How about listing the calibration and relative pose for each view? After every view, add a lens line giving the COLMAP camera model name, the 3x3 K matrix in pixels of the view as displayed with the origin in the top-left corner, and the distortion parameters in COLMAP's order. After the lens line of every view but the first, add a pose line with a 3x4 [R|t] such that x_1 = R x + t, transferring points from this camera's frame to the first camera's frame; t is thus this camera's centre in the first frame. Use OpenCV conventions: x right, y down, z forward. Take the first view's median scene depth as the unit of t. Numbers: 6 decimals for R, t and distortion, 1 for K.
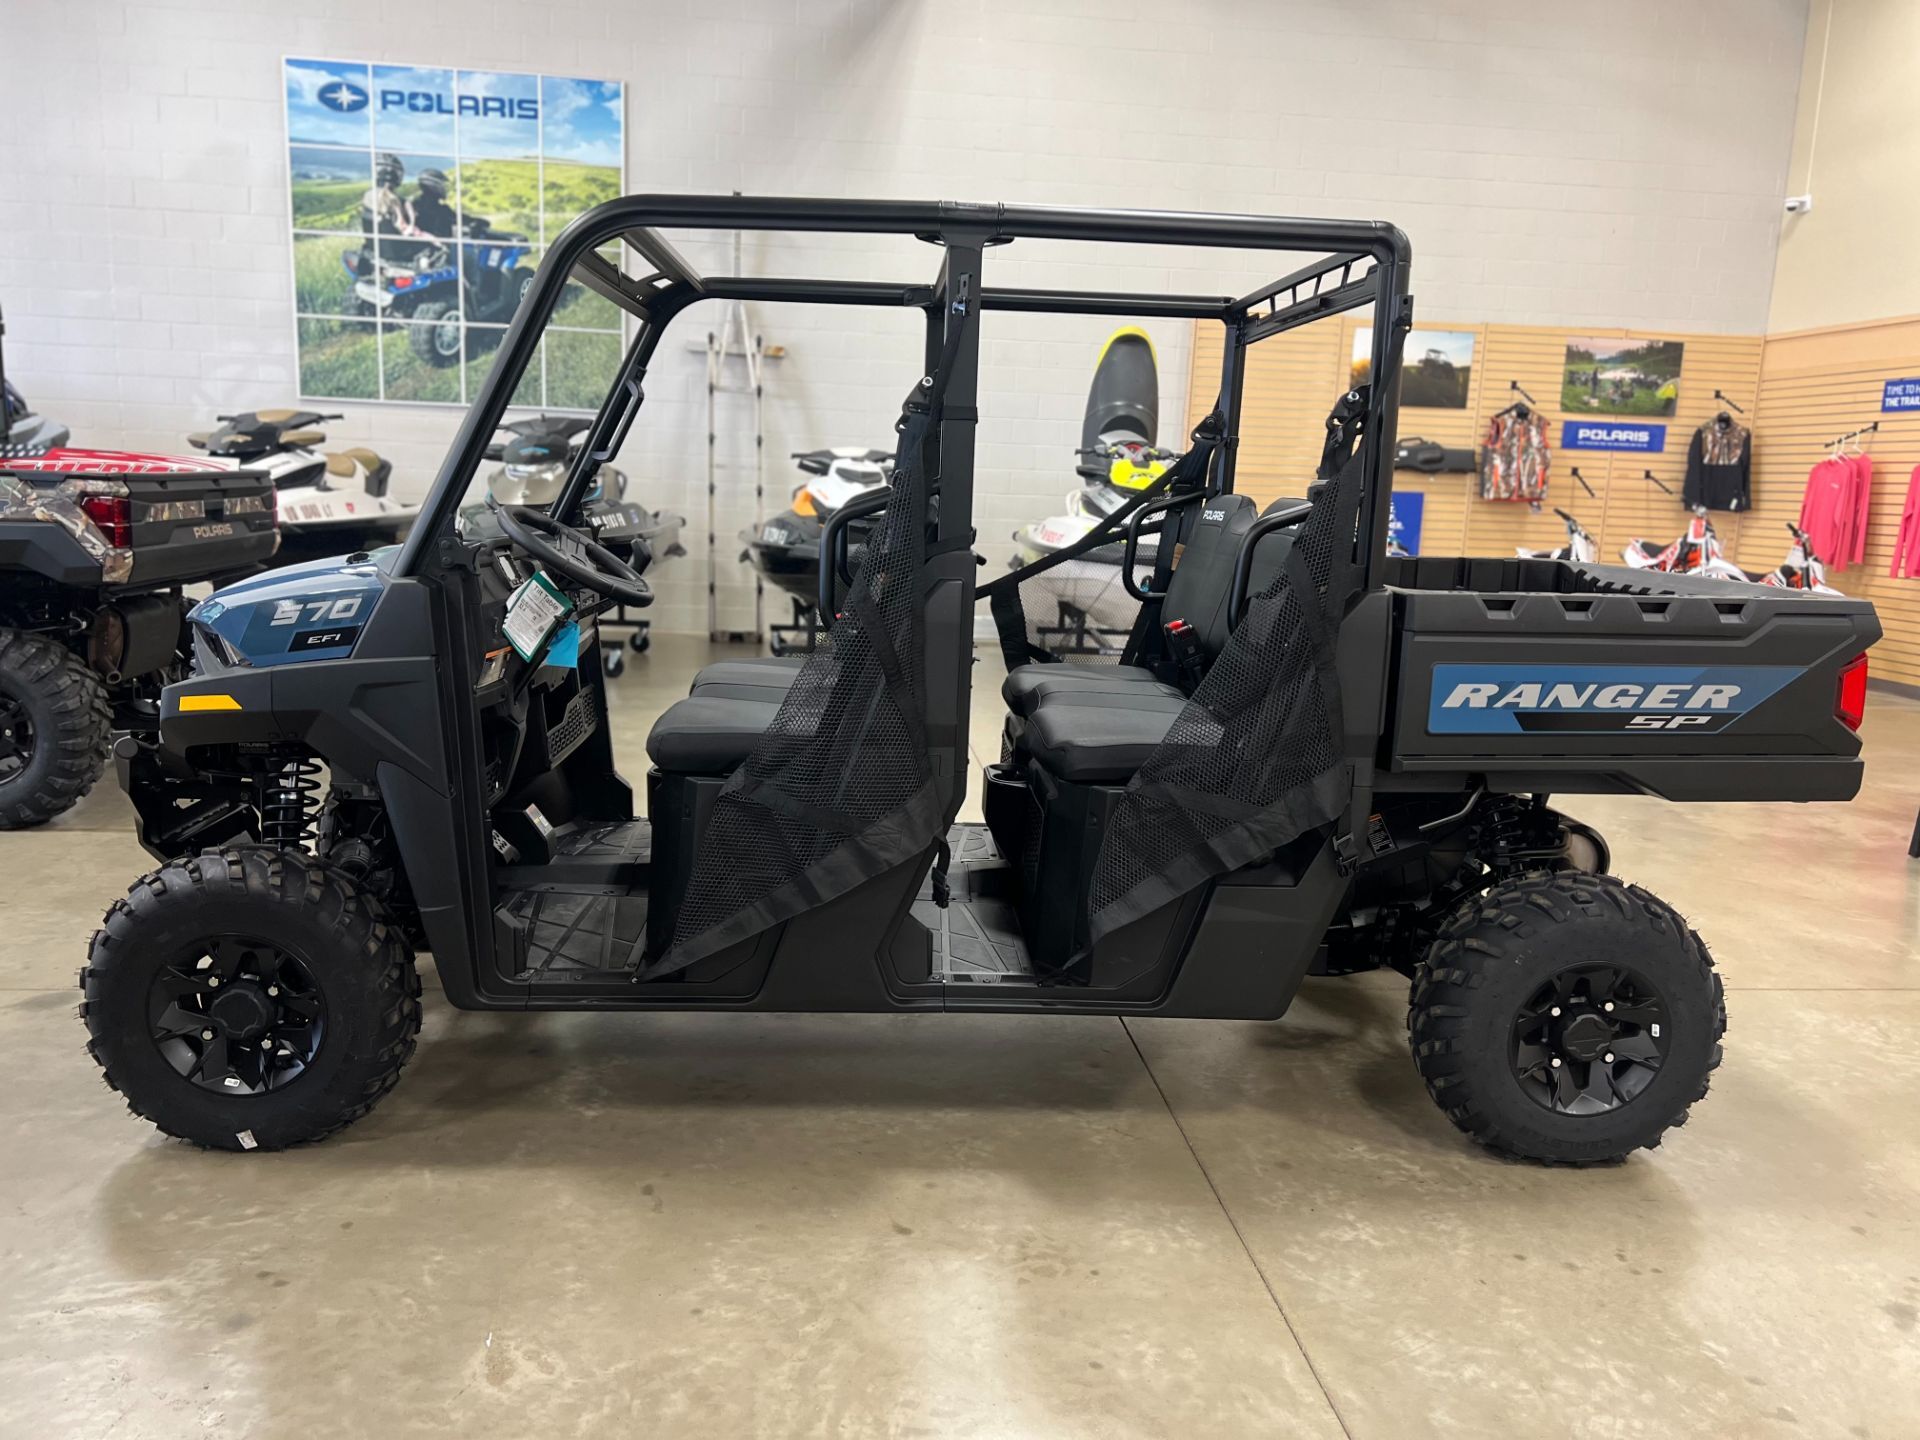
lens RADIAL K [[1443.7, 0, 958.8], [0, 1443.7, 753.8], [0, 0, 1]] dist [0.047802, -0.047704]
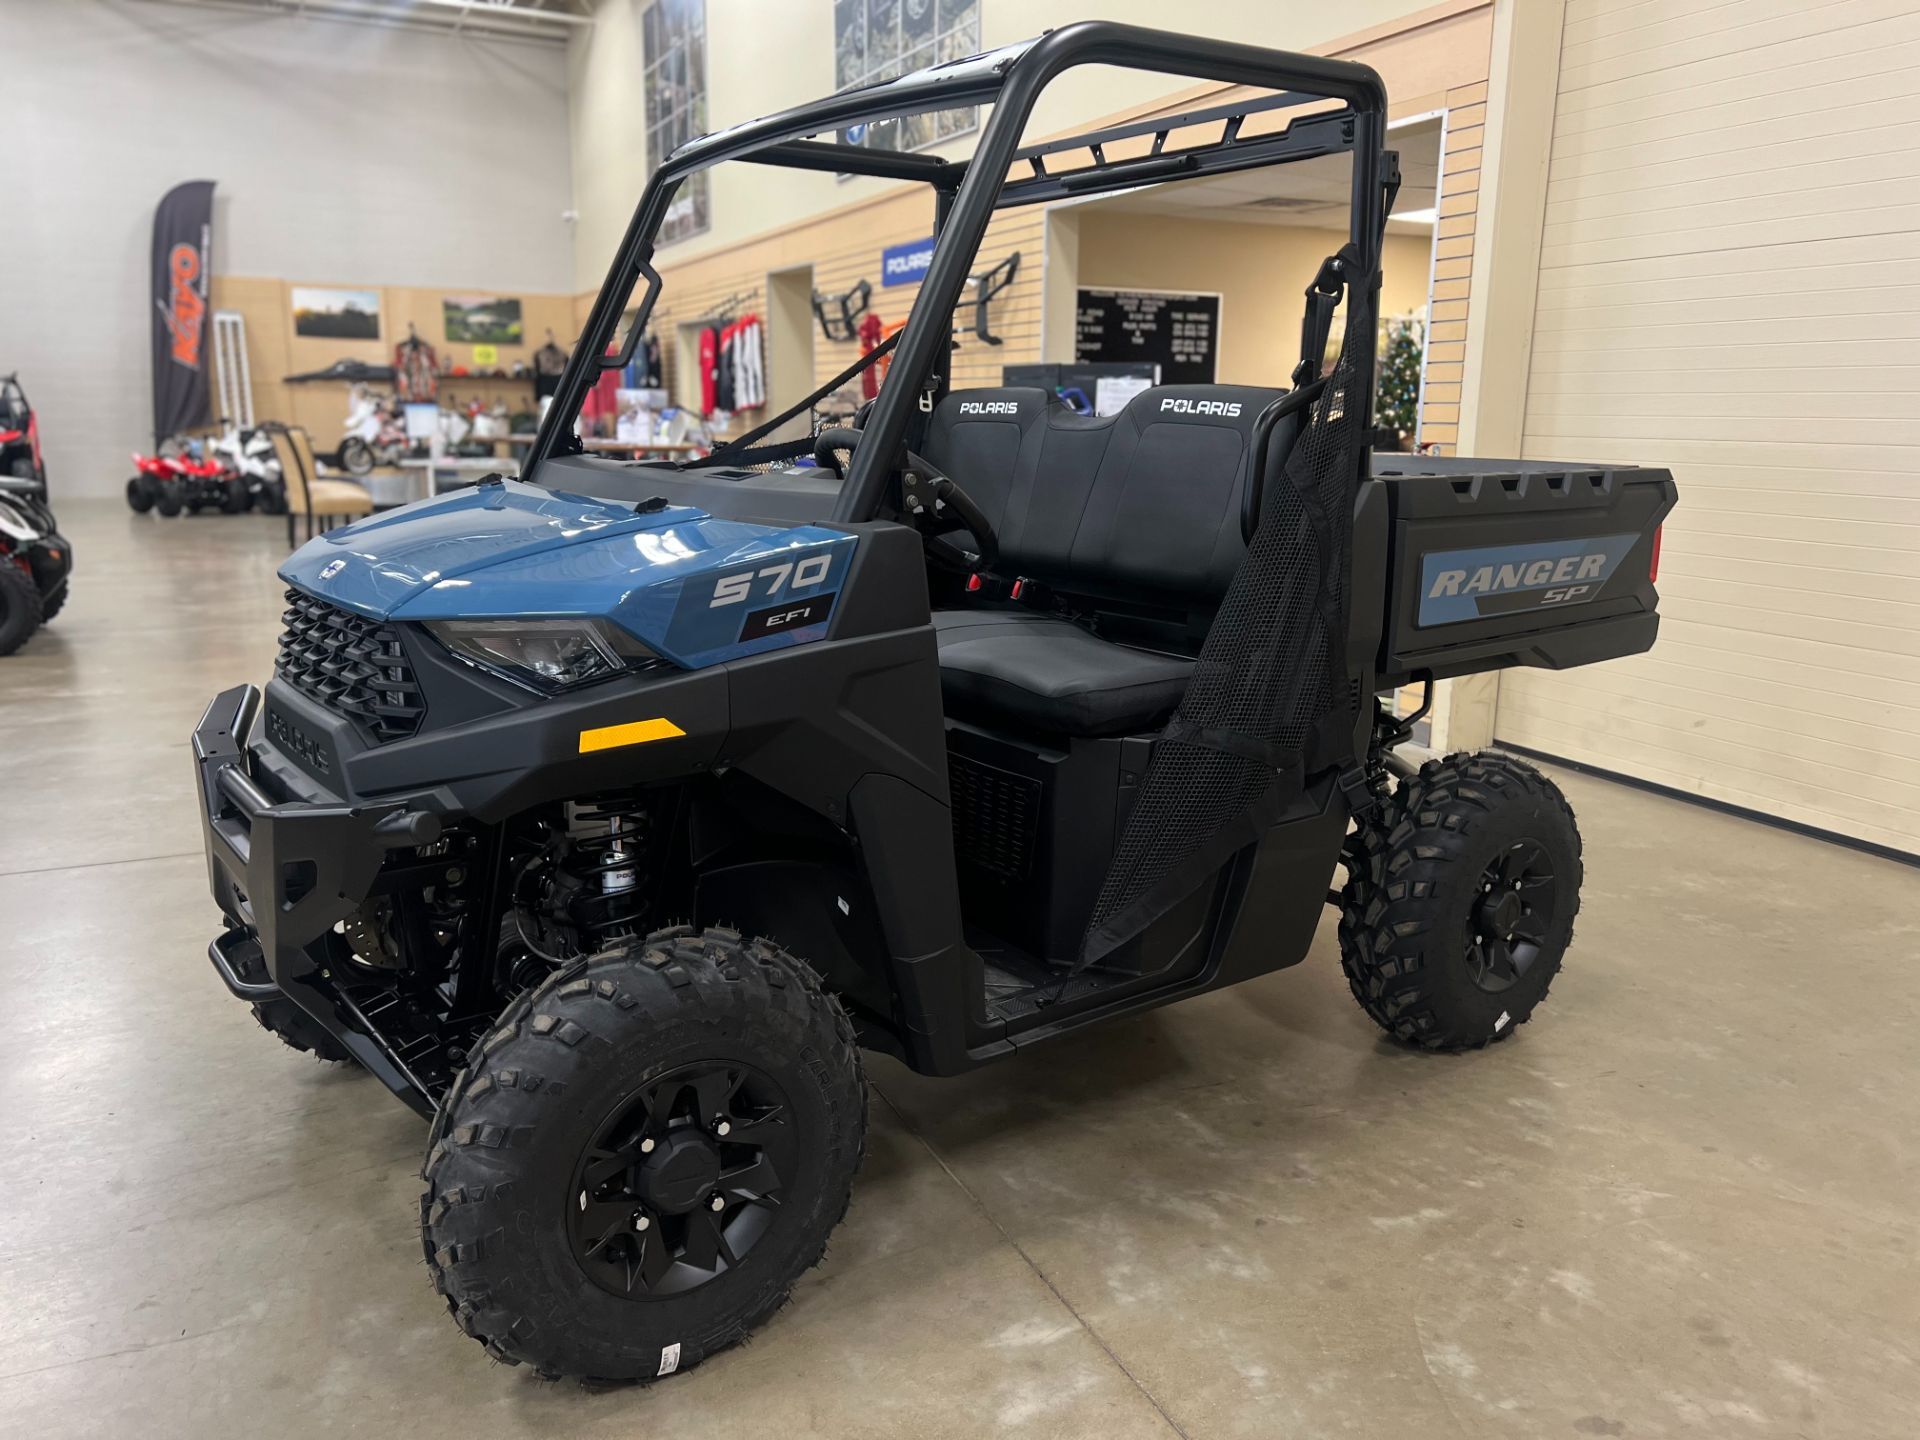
lens RADIAL K [[1443.7, 0, 958.8], [0, 1443.7, 753.8], [0, 0, 1]] dist [0.047802, -0.047704]
pose [[0.833332, -0.165197, 0.527512, -0.701871], [0.137692, 0.986254, 0.091341, -0.062058], [-0.535350, -0.003483, 0.844623, 0.338943]]
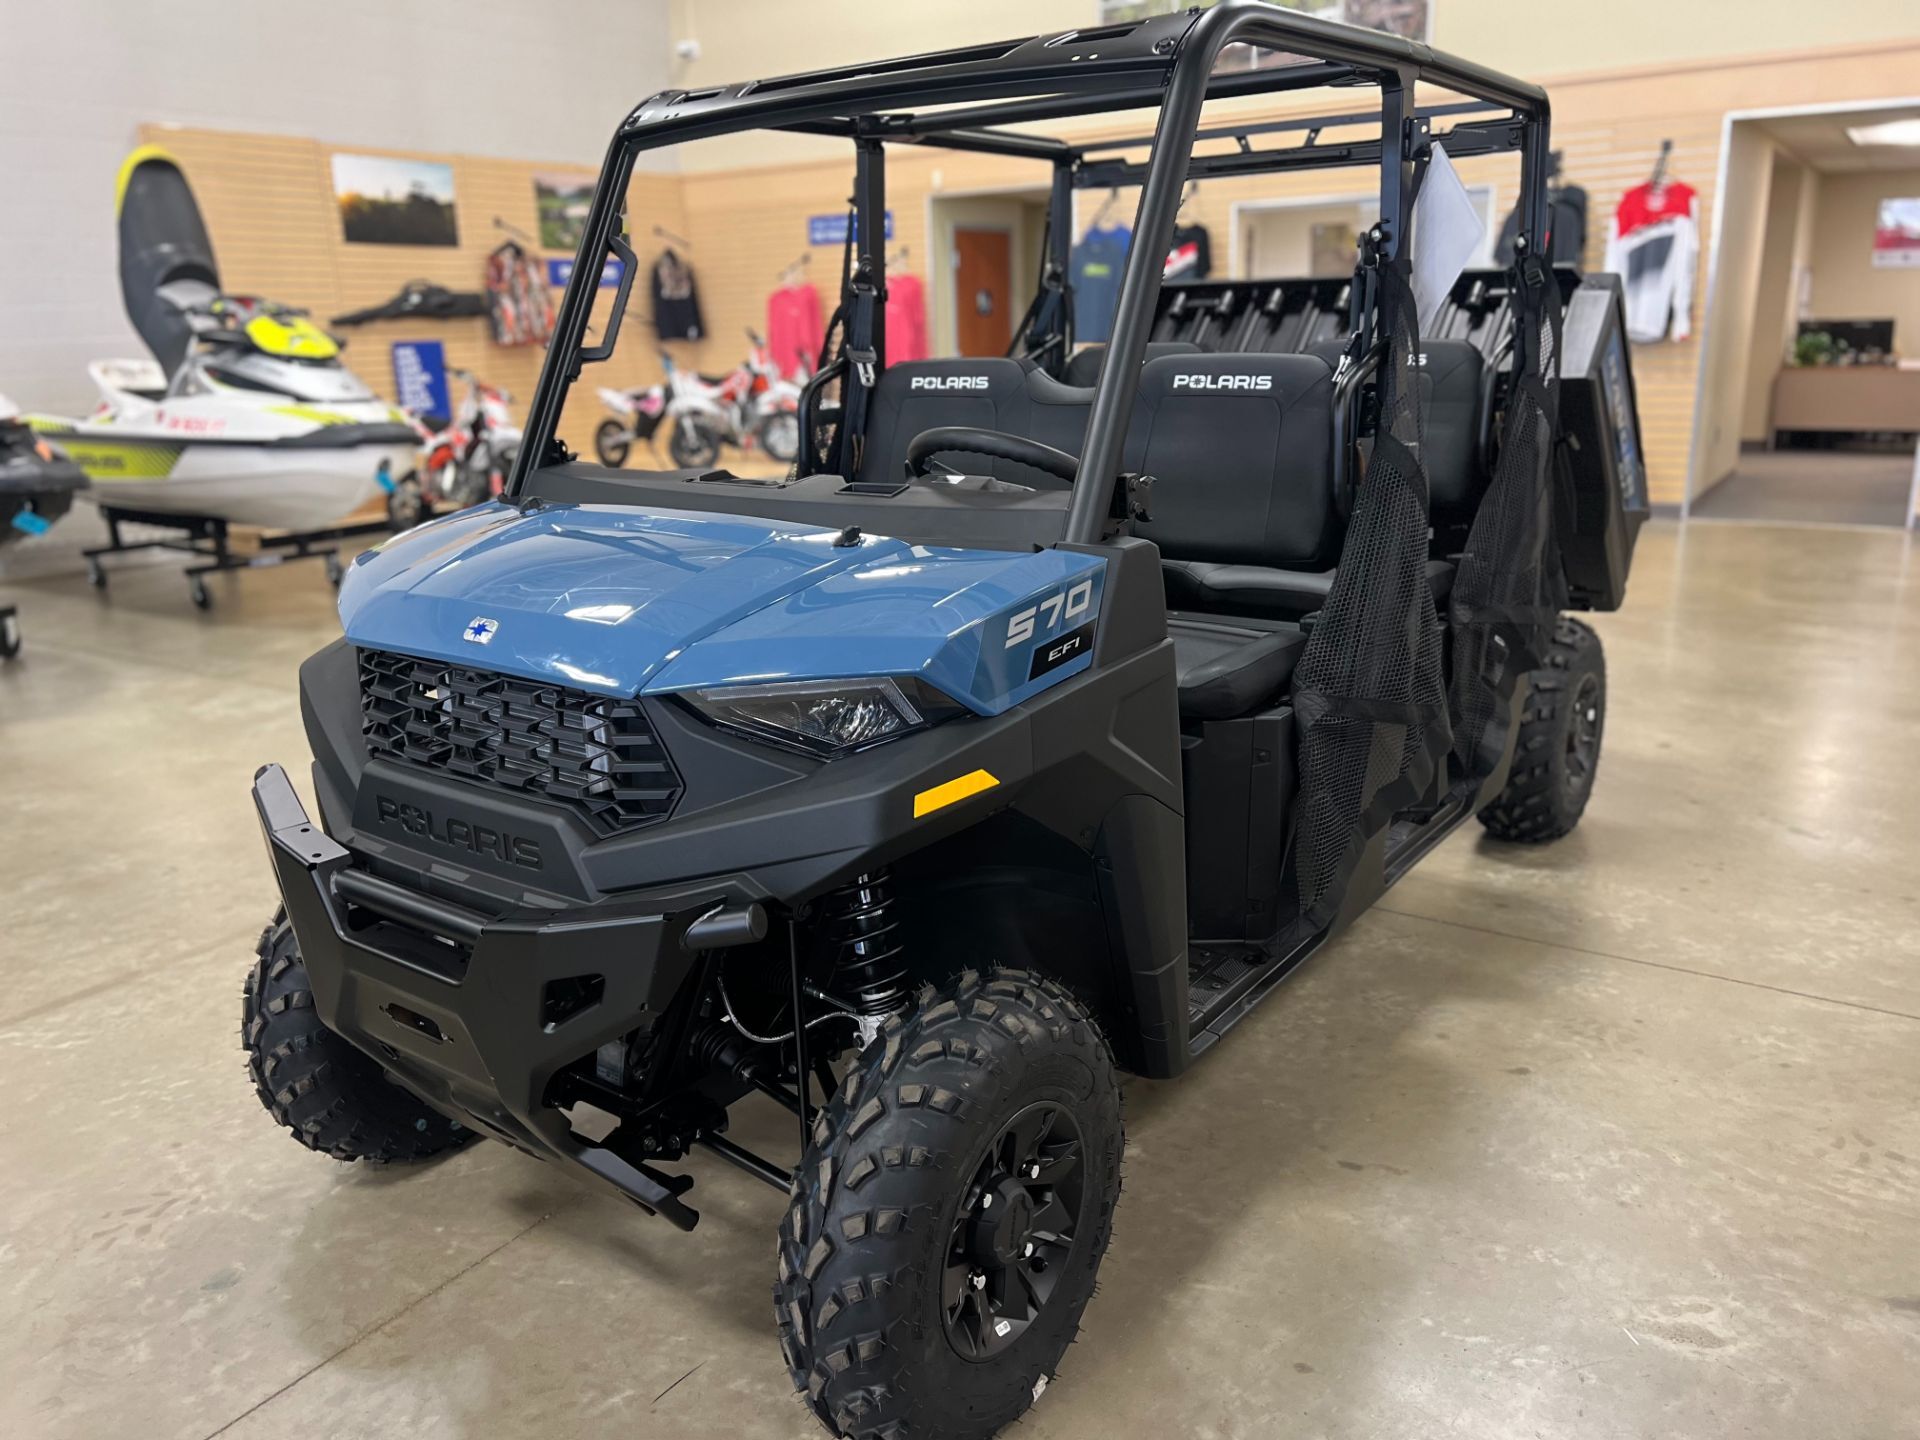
lens RADIAL K [[1443.7, 0, 958.8], [0, 1443.7, 753.8], [0, 0, 1]] dist [0.047802, -0.047704]
pose [[0.628131, -0.278098, 0.726714, -0.909633], [0.200129, 0.960271, 0.194495, -0.162207], [-0.751931, 0.023268, 0.658831, 0.556839]]
